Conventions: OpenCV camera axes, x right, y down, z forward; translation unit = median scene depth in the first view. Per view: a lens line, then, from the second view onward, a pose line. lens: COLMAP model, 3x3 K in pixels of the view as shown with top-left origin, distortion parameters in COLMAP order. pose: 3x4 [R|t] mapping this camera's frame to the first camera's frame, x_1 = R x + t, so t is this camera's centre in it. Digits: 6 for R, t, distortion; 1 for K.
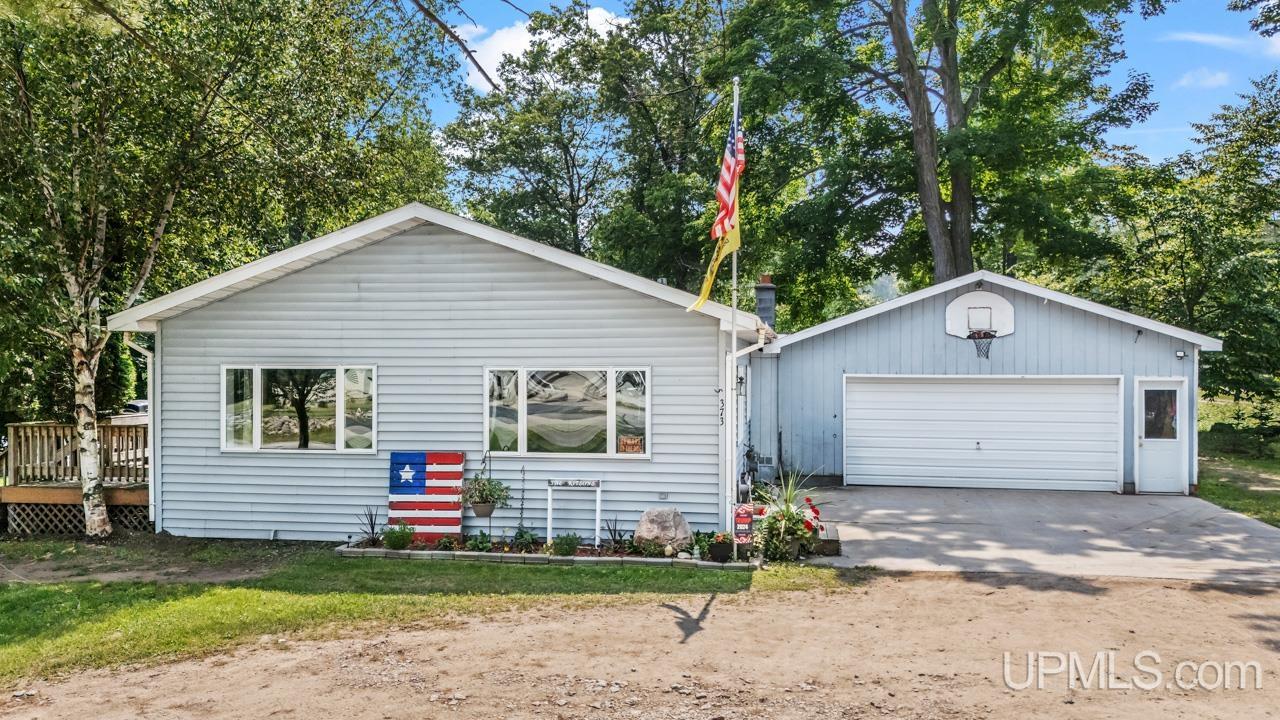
lens RADIAL K [[1038.7, 0, 639.4], [0, 1038.7, 376.3], [0, 0, 1]] dist [0.010550, 0.001248]
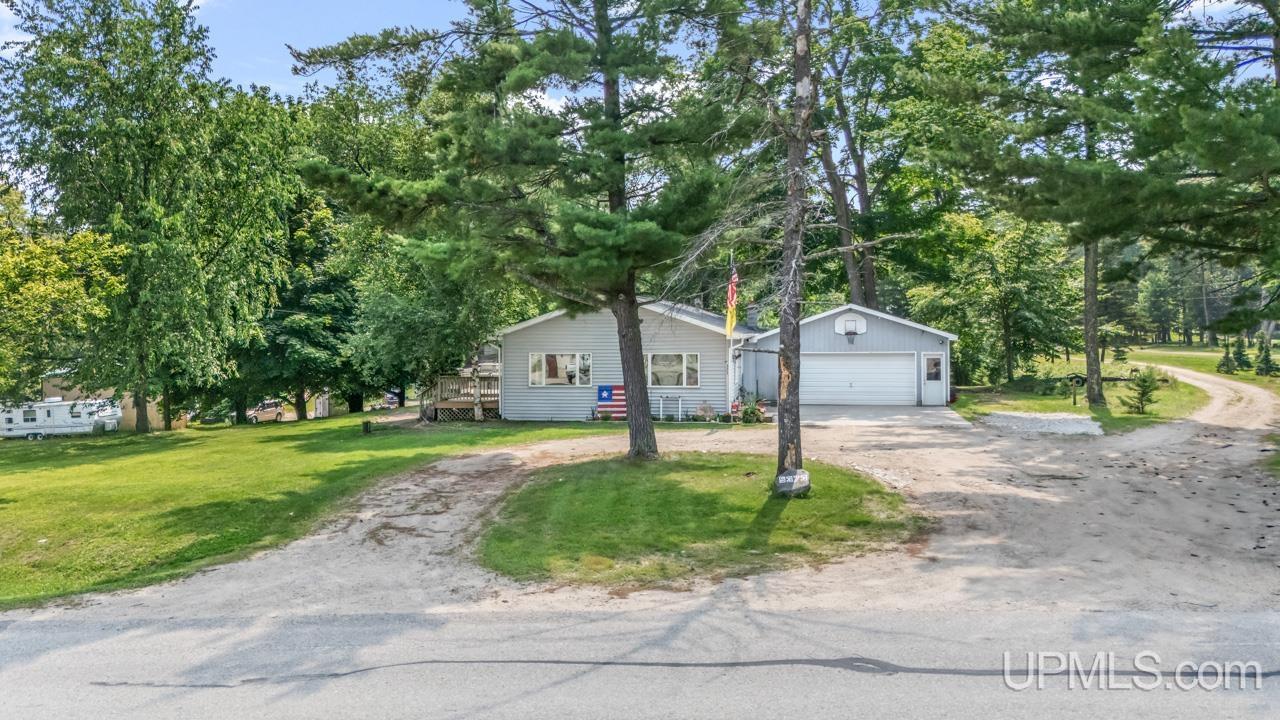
lens RADIAL K [[849.1, 0, 682.5], [0, 849.1, 361.4], [0, 0, 1]] dist [0.086414, 0.000437]
pose [[0.999874, -0.008141, 0.013617, -0.043731], [0.007929, 0.999847, 0.015577, -0.013313], [-0.013742, -0.015467, 0.999786, -0.801784]]
